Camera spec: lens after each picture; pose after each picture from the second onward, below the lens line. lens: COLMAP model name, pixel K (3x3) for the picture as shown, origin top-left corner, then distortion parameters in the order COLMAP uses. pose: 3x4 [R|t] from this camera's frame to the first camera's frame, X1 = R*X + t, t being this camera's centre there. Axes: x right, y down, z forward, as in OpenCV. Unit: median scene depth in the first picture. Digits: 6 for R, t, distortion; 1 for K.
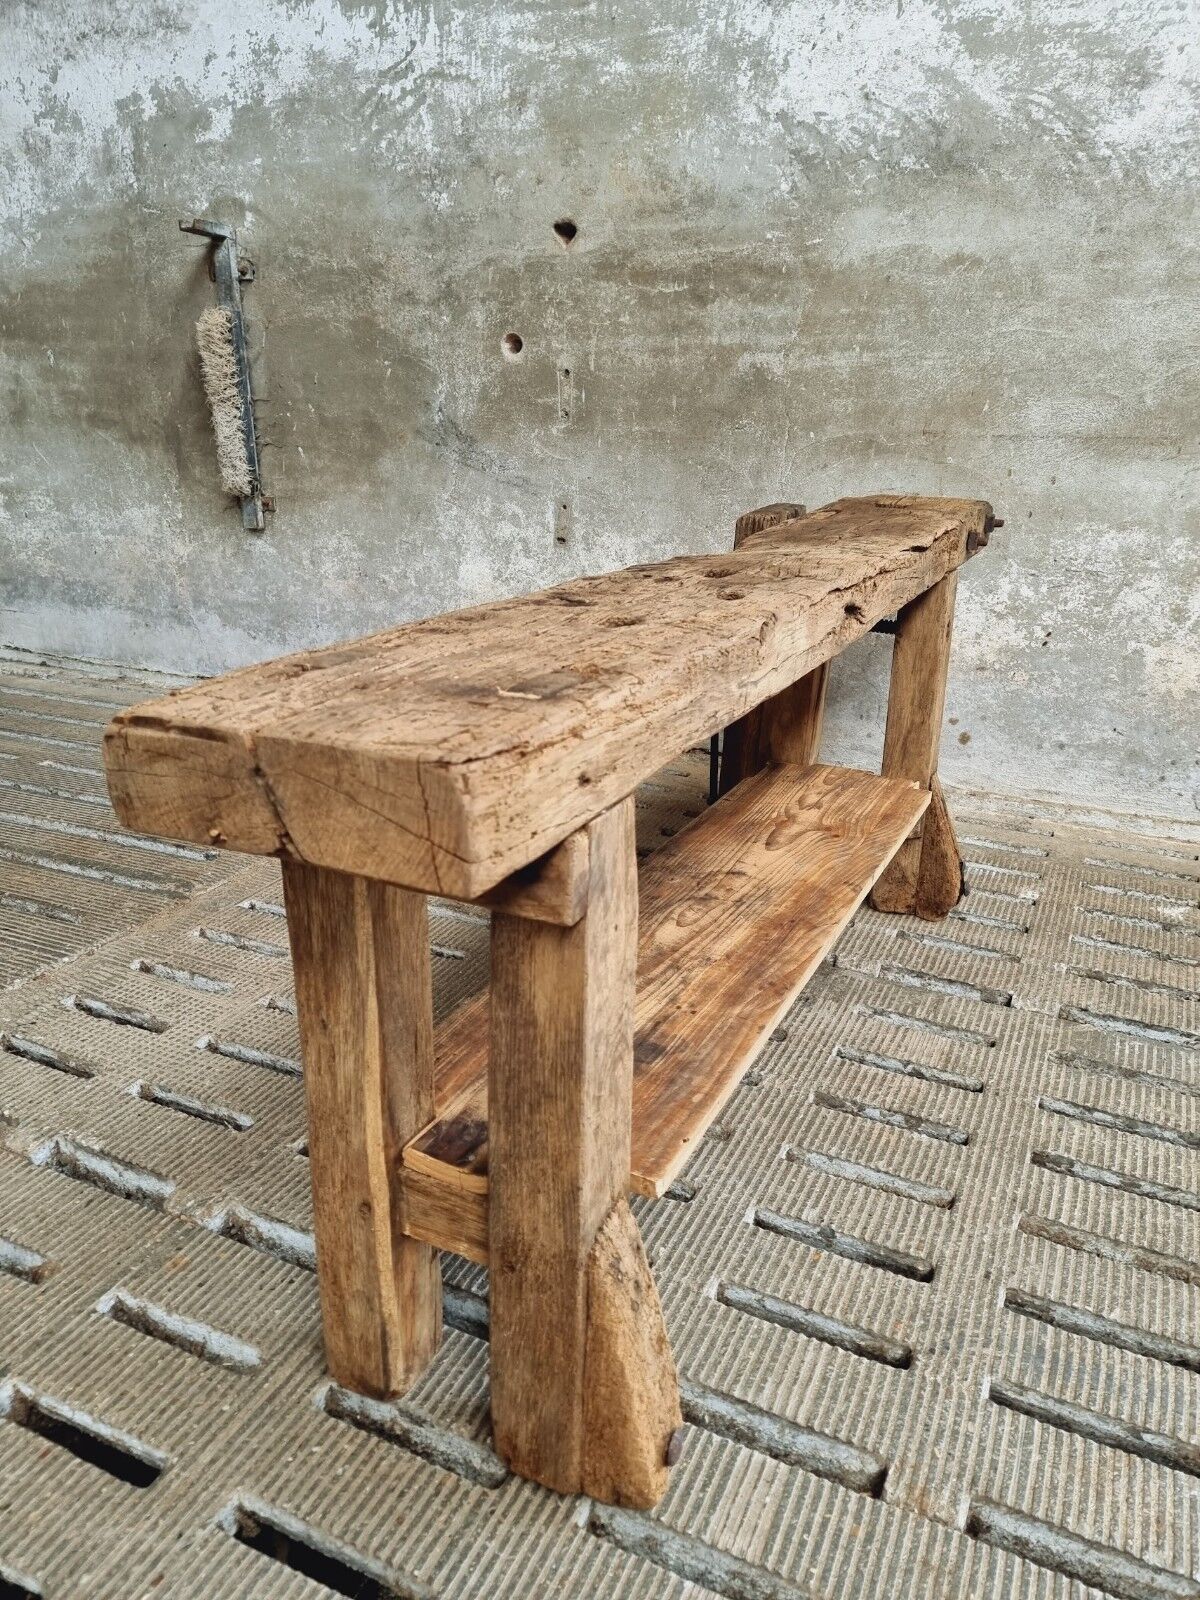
lens RADIAL K [[1111.1, 0, 599.2], [0, 1111.1, 808.4], [0, 0, 1]] dist [0.067610, -0.060061]
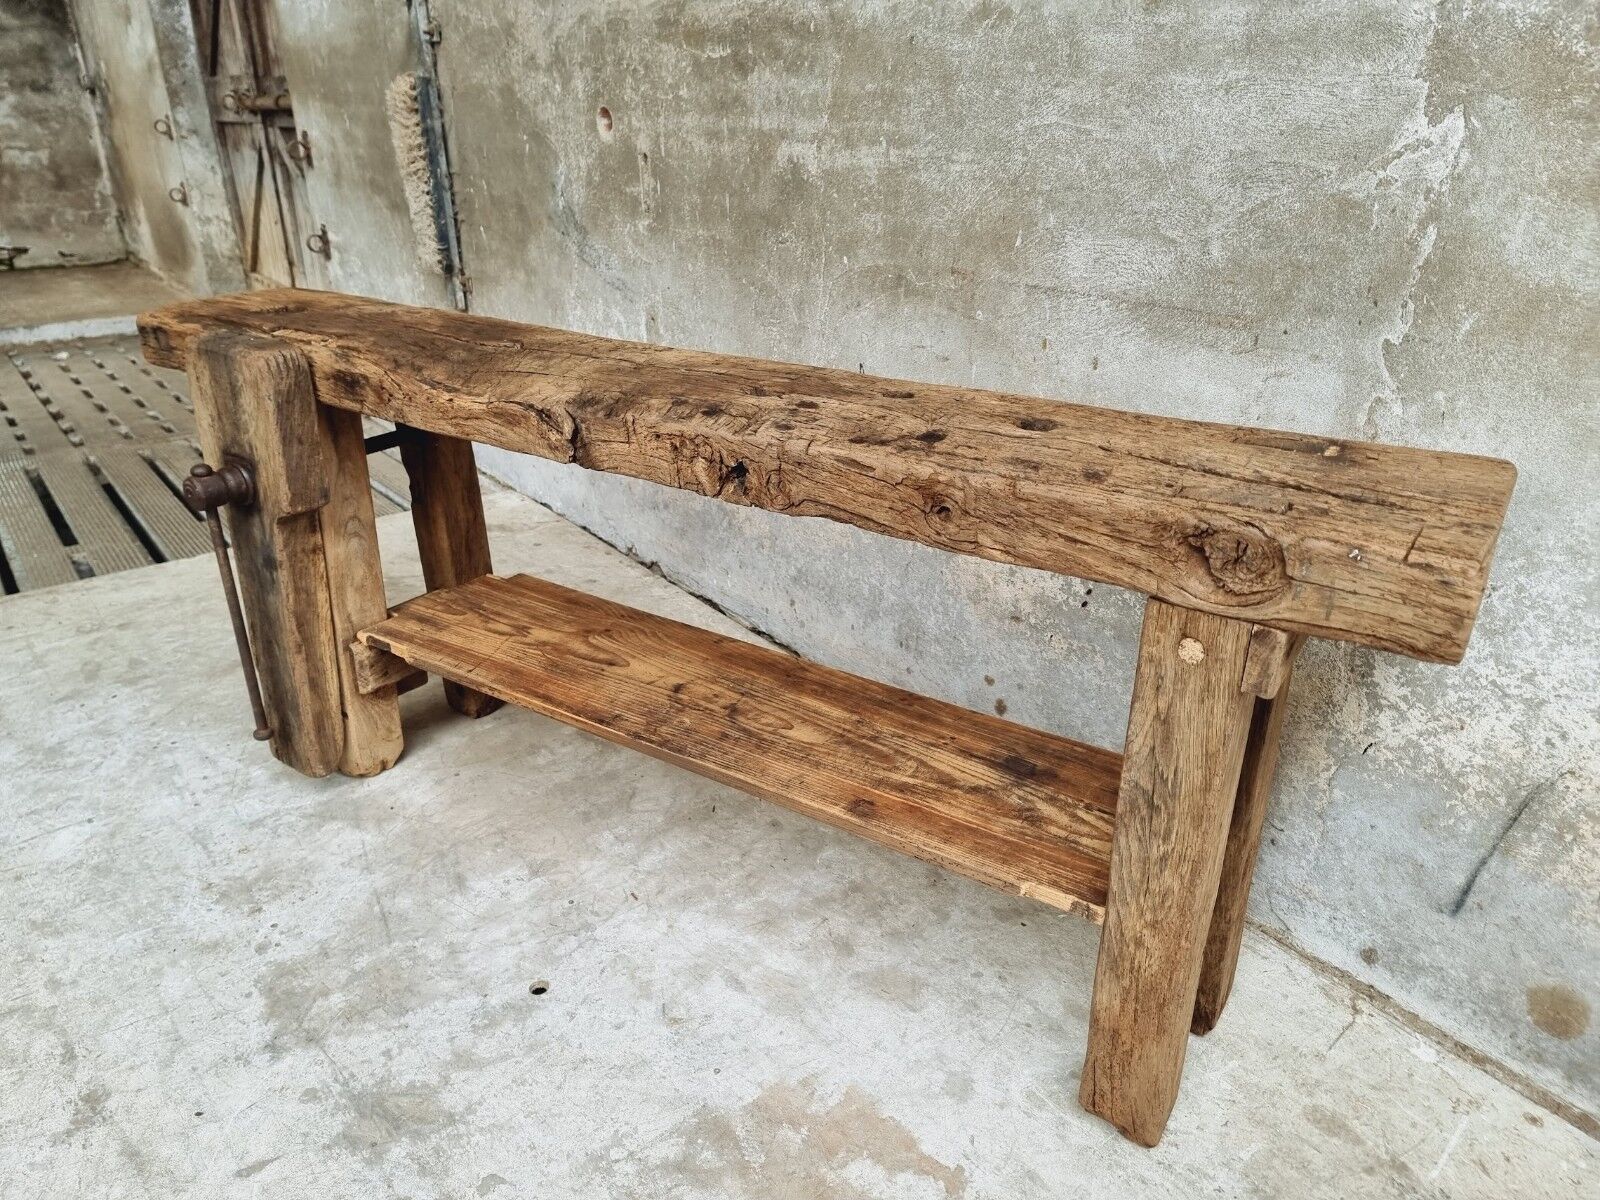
lens RADIAL K [[1111.1, 0, 792.5], [0, 1111.1, 622.8], [0, 0, 1]] dist [0.067610, -0.060061]
pose [[0.892556, 0.184926, -0.411273, 0.517233], [-0.151608, 0.982014, 0.112532, -0.184330], [0.424686, -0.038088, 0.904539, 0.330922]]
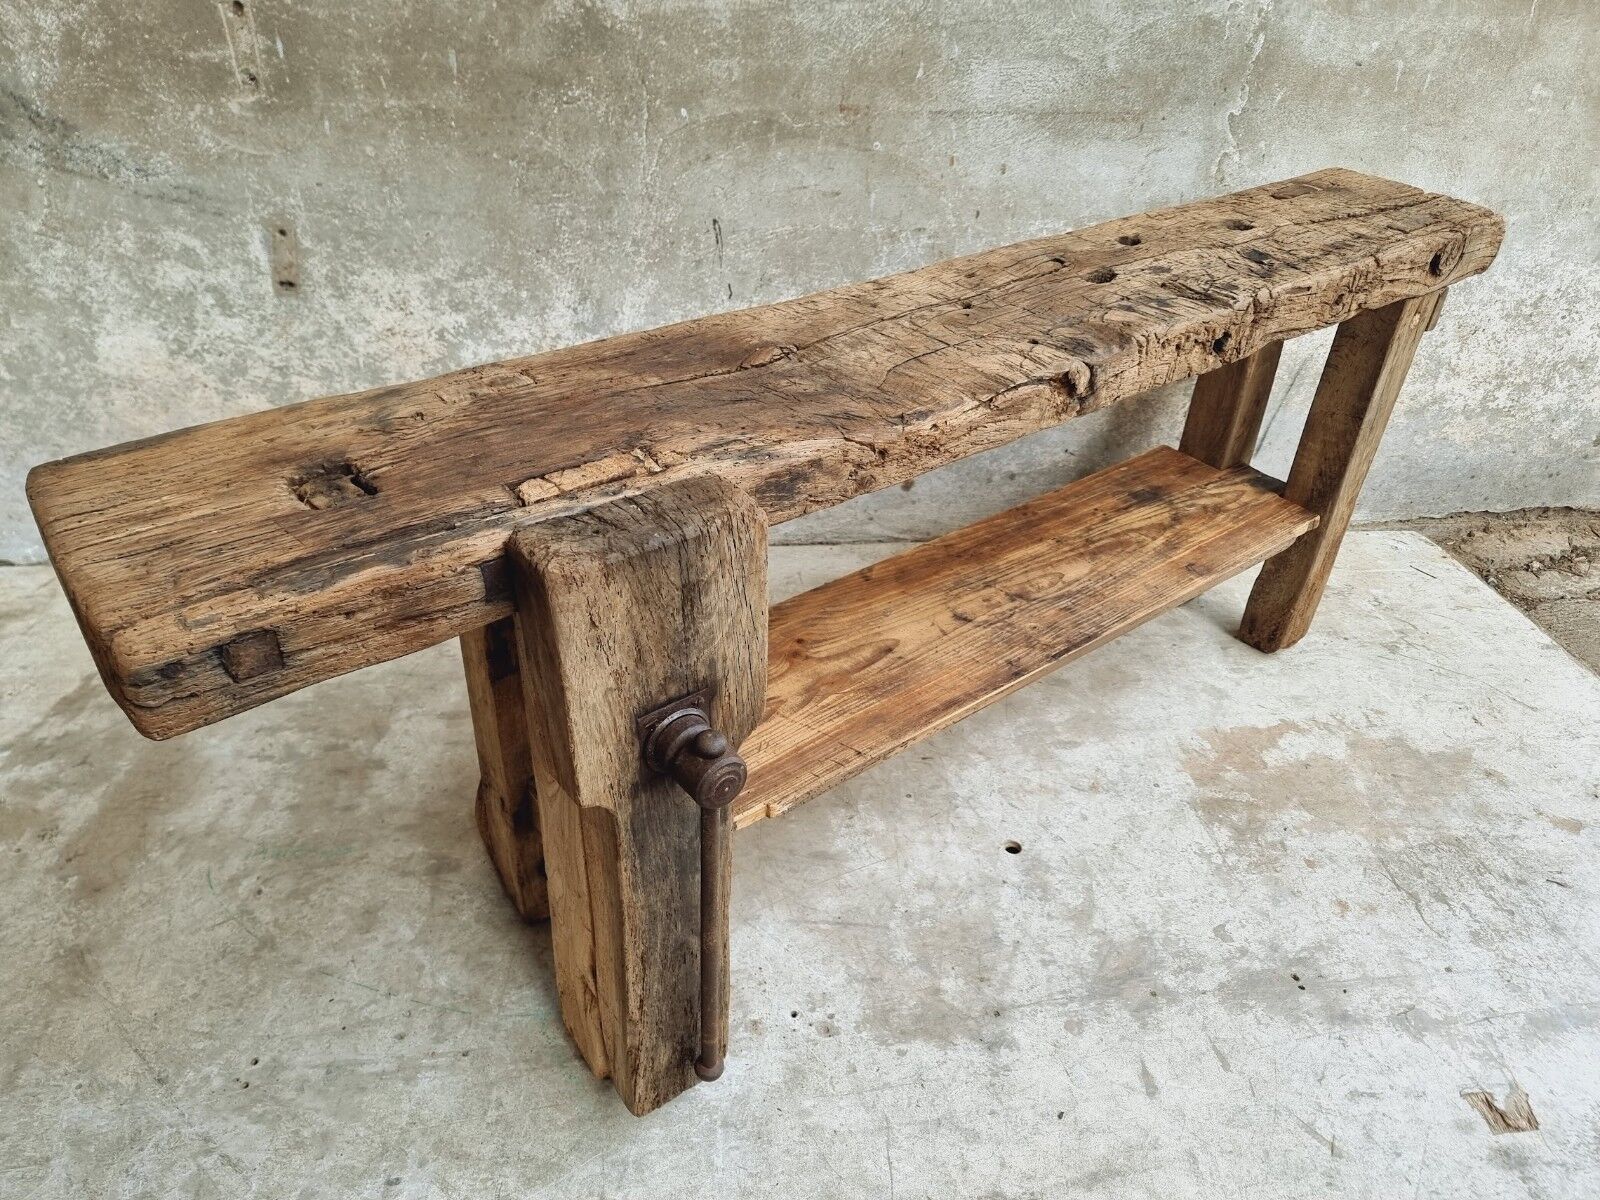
lens RADIAL K [[1111.1, 0, 793.9], [0, 1111.1, 597.0], [0, 0, 1]] dist [0.067610, -0.060061]
pose [[0.843817, -0.280753, 0.457331, -0.155334], [0.164592, 0.946552, 0.277396, -0.239955], [-0.510767, -0.158798, 0.844926, 0.349817]]
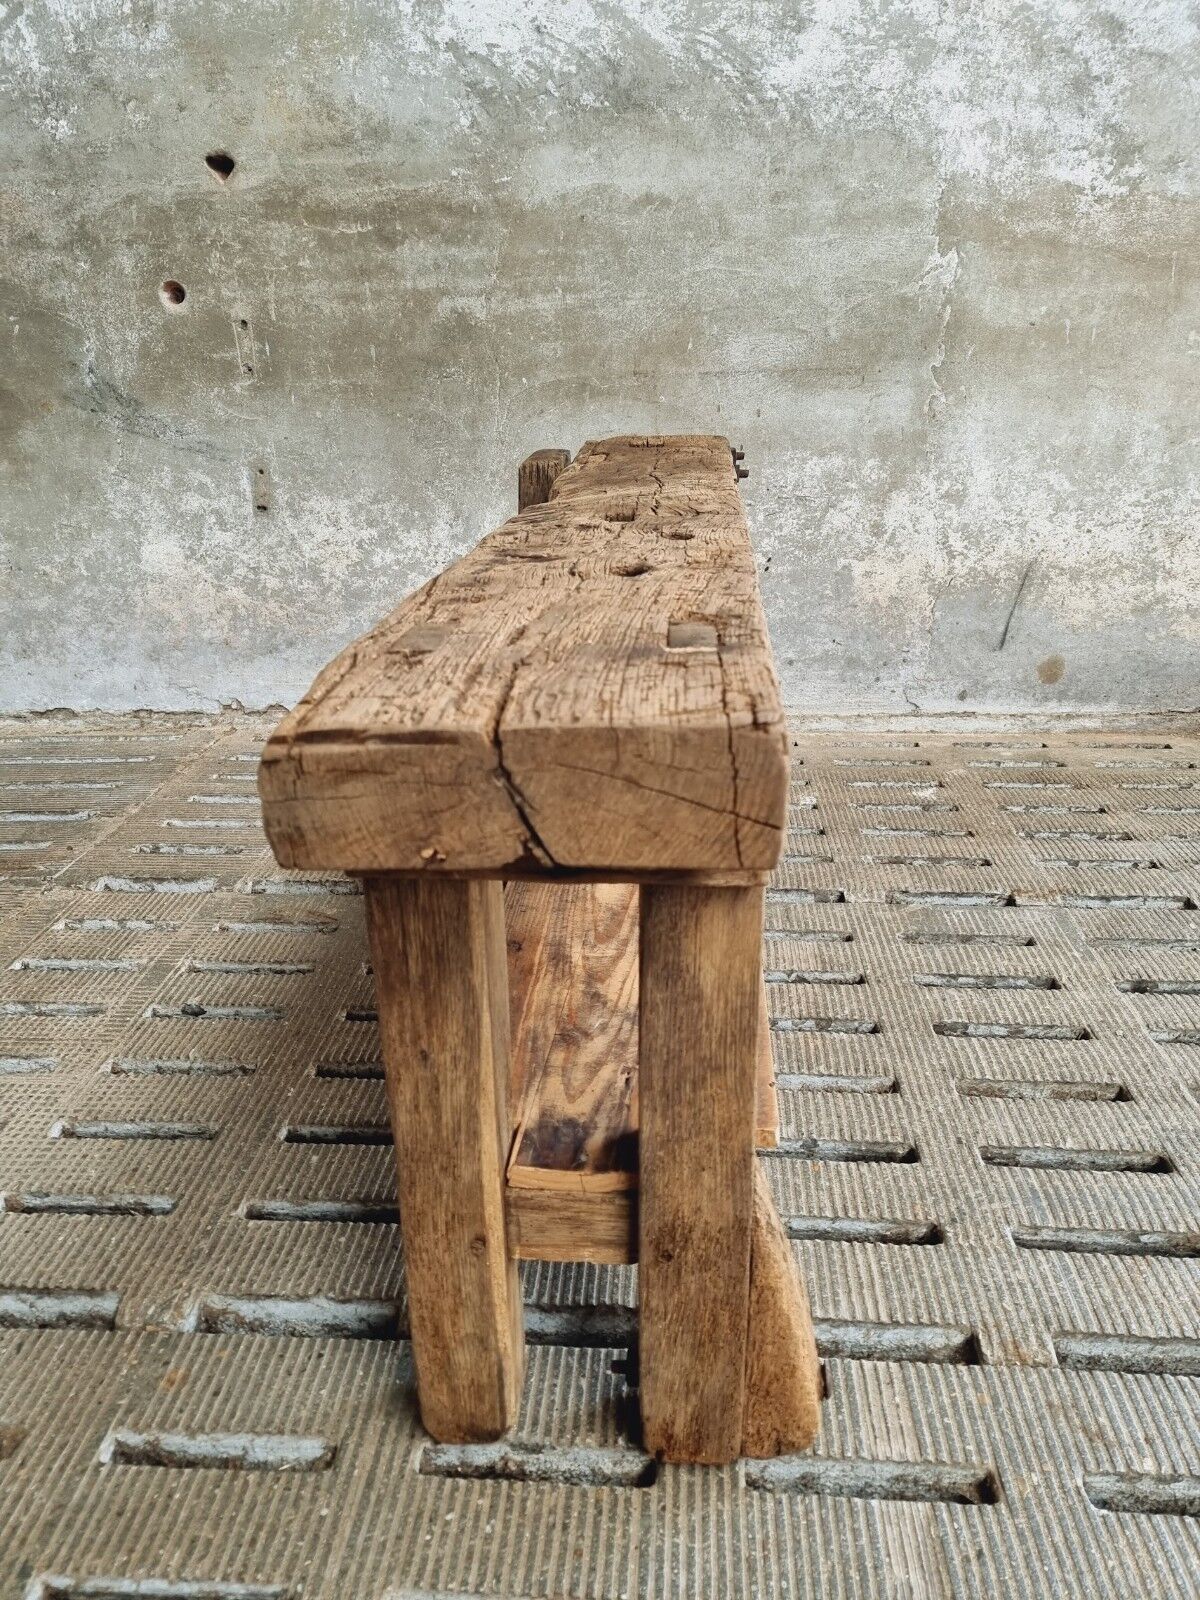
lens RADIAL K [[1111.1, 0, 582.3], [0, 1111.1, 809.9], [0, 0, 1]] dist [0.067610, -0.060061]
pose [[0.932721, -0.169592, 0.318229, -0.145885], [0.158336, 0.985492, 0.061115, -0.012833], [-0.323977, -0.006617, 0.946042, 0.047213]]
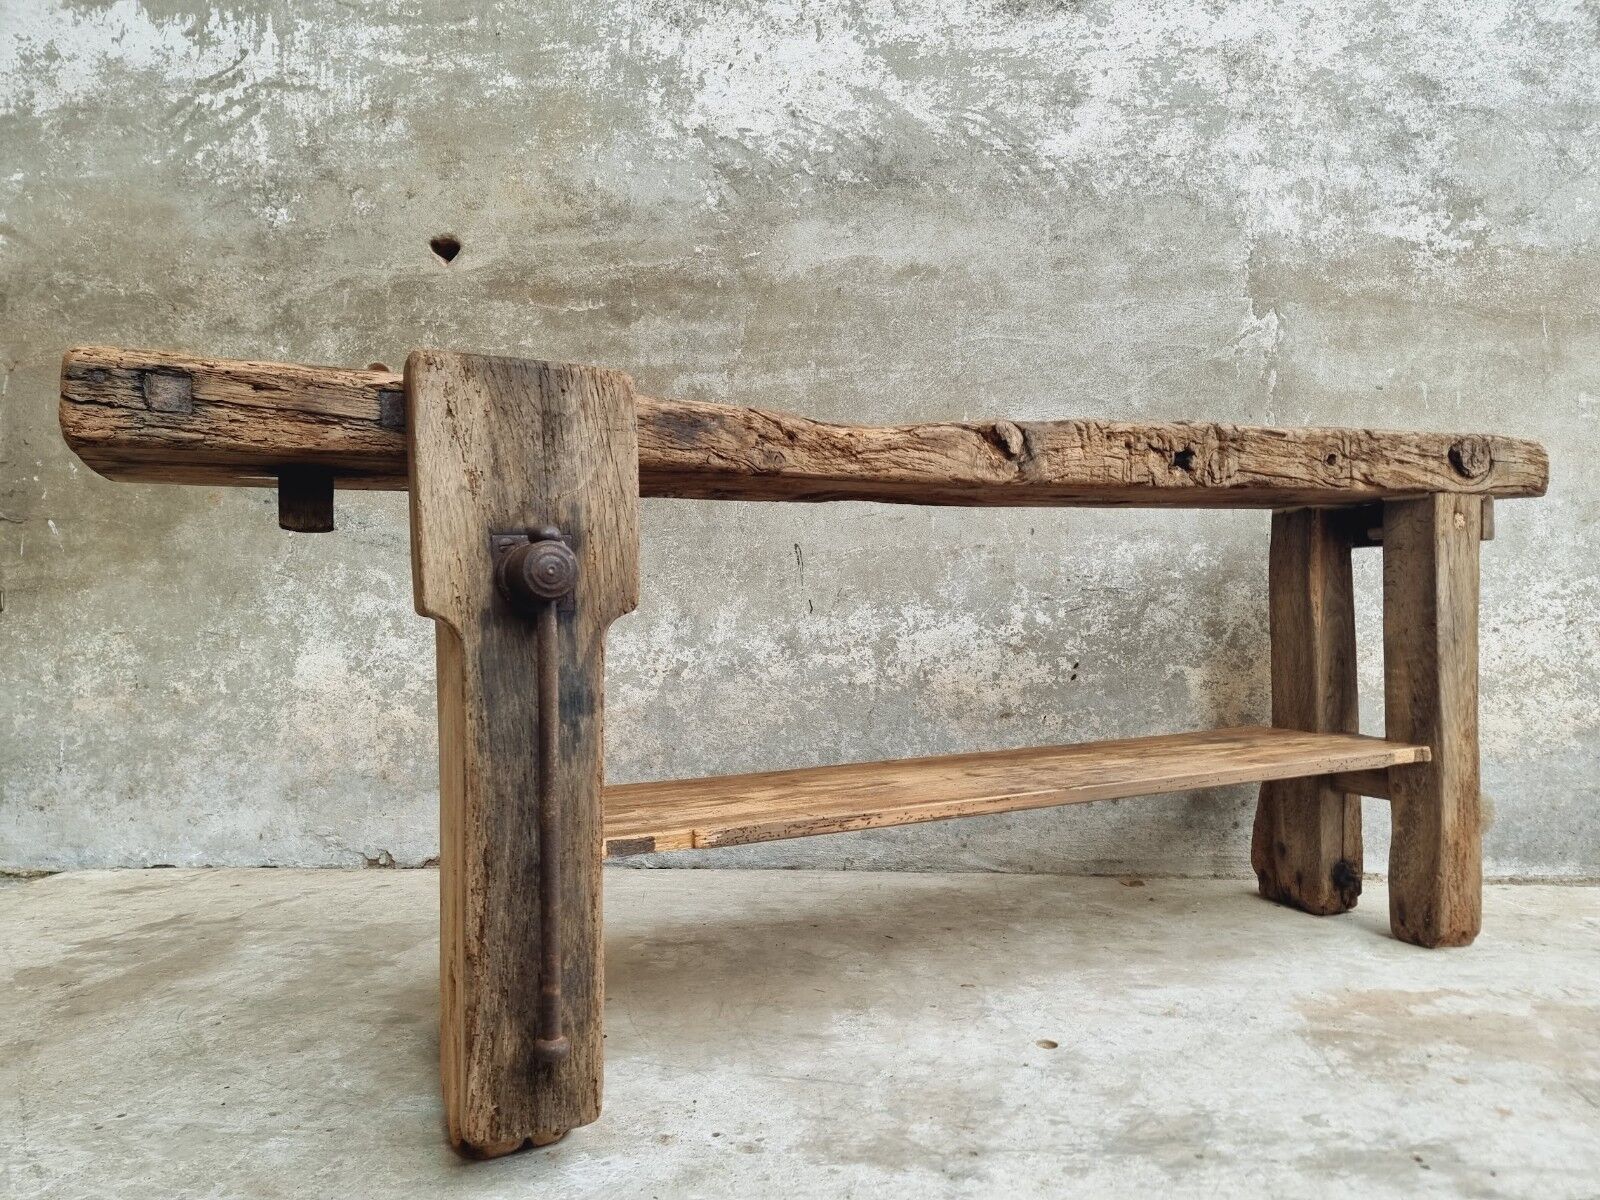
lens RADIAL K [[1111.1, 0, 788.6], [0, 1111.1, 625.1], [0, 0, 1]] dist [0.067610, -0.060061]
pose [[0.945073, -0.030661, 0.325418, -0.074214], [0.143435, 0.933512, -0.328604, 0.059913], [-0.293706, 0.357231, 0.886635, 0.310937]]
